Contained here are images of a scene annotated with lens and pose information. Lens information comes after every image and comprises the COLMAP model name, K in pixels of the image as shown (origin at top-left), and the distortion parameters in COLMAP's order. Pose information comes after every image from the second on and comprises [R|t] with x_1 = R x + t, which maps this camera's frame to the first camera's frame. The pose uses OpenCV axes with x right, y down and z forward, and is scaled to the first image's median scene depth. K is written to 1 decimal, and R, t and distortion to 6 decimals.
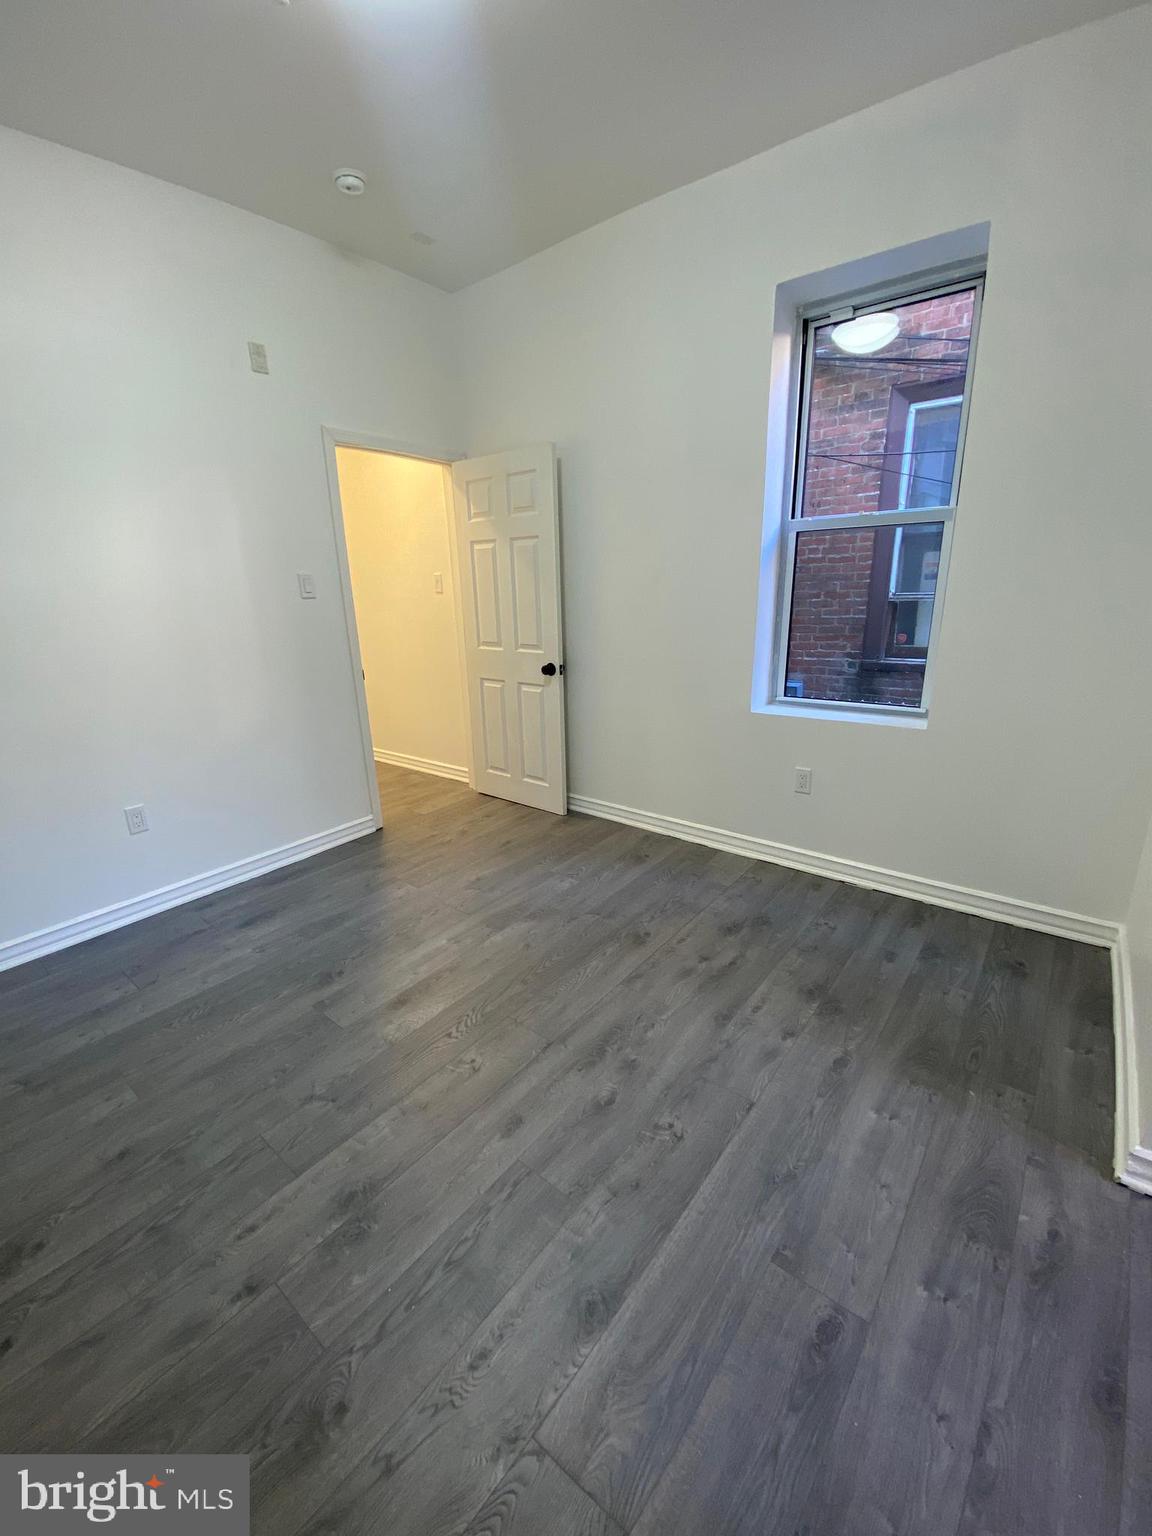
lens RADIAL K [[621.7, 0, 578.1], [0, 621.7, 769.4], [0, 0, 1]] dist [0.045803, -0.036870]
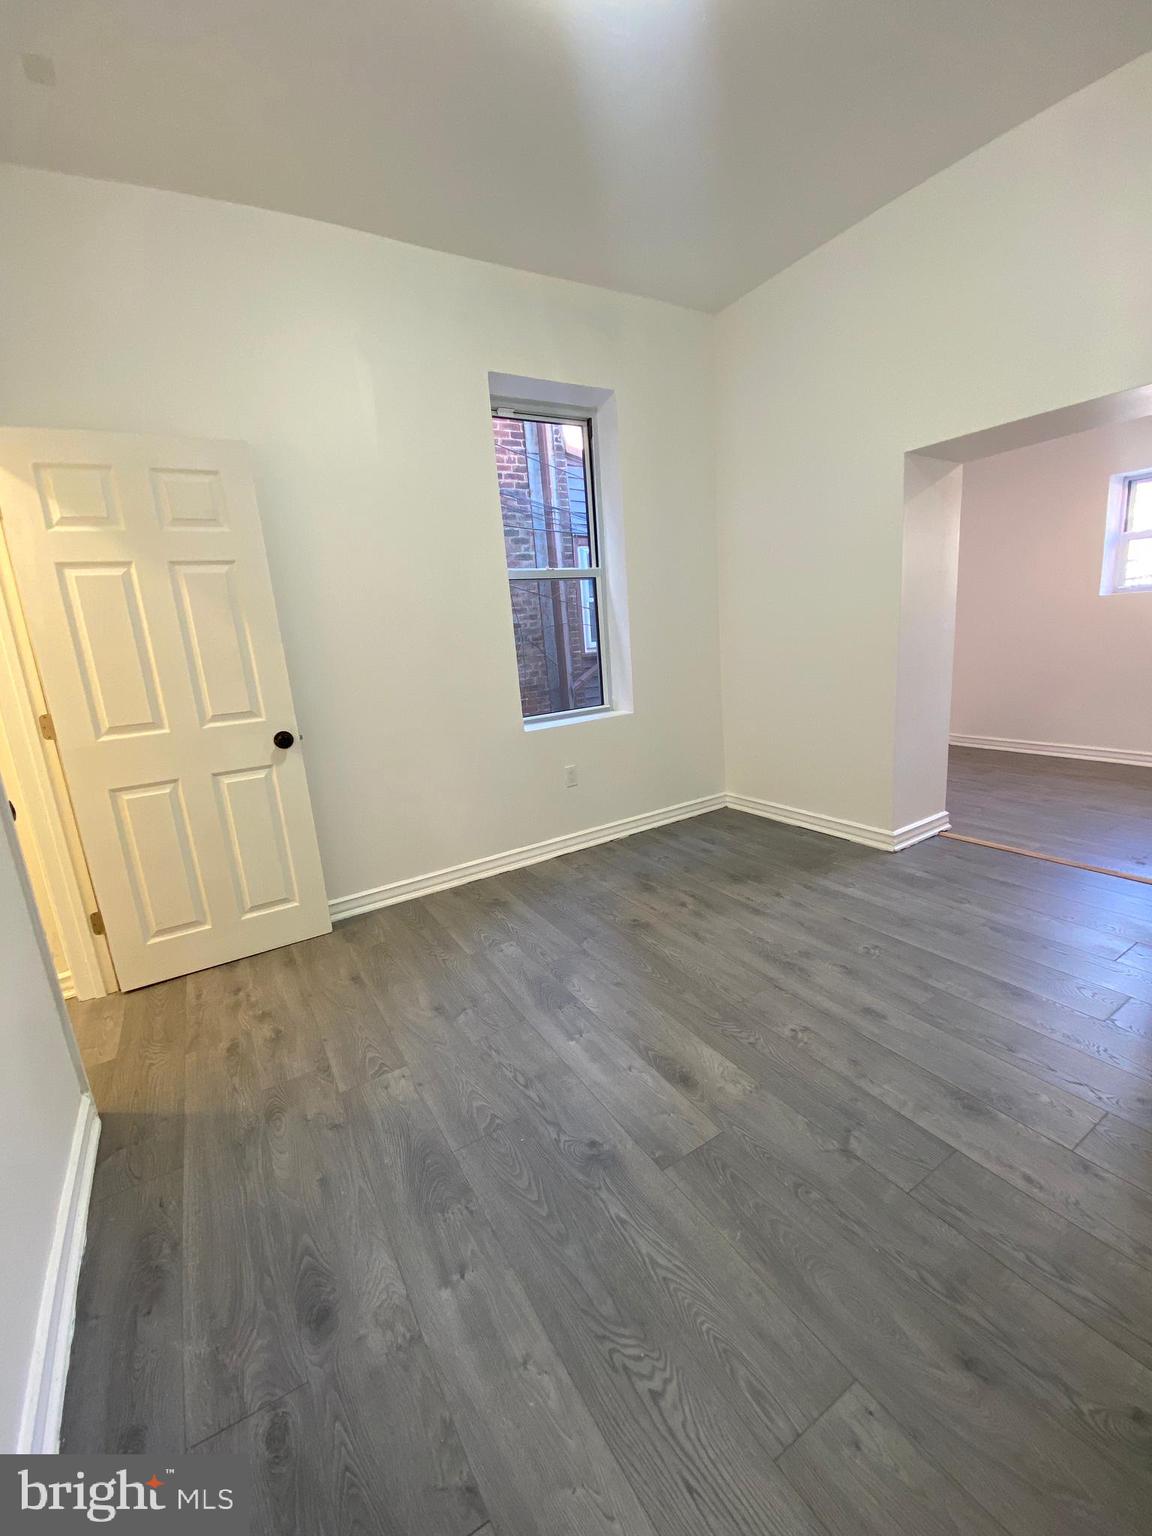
lens RADIAL K [[621.7, 0, 578.1], [0, 621.7, 769.4], [0, 0, 1]] dist [0.045803, -0.036870]
pose [[0.334690, -0.205194, 0.919716, -0.855486], [0.340214, 0.936487, 0.085129, -0.105144], [-0.878770, 0.284409, 0.383243, 0.596600]]
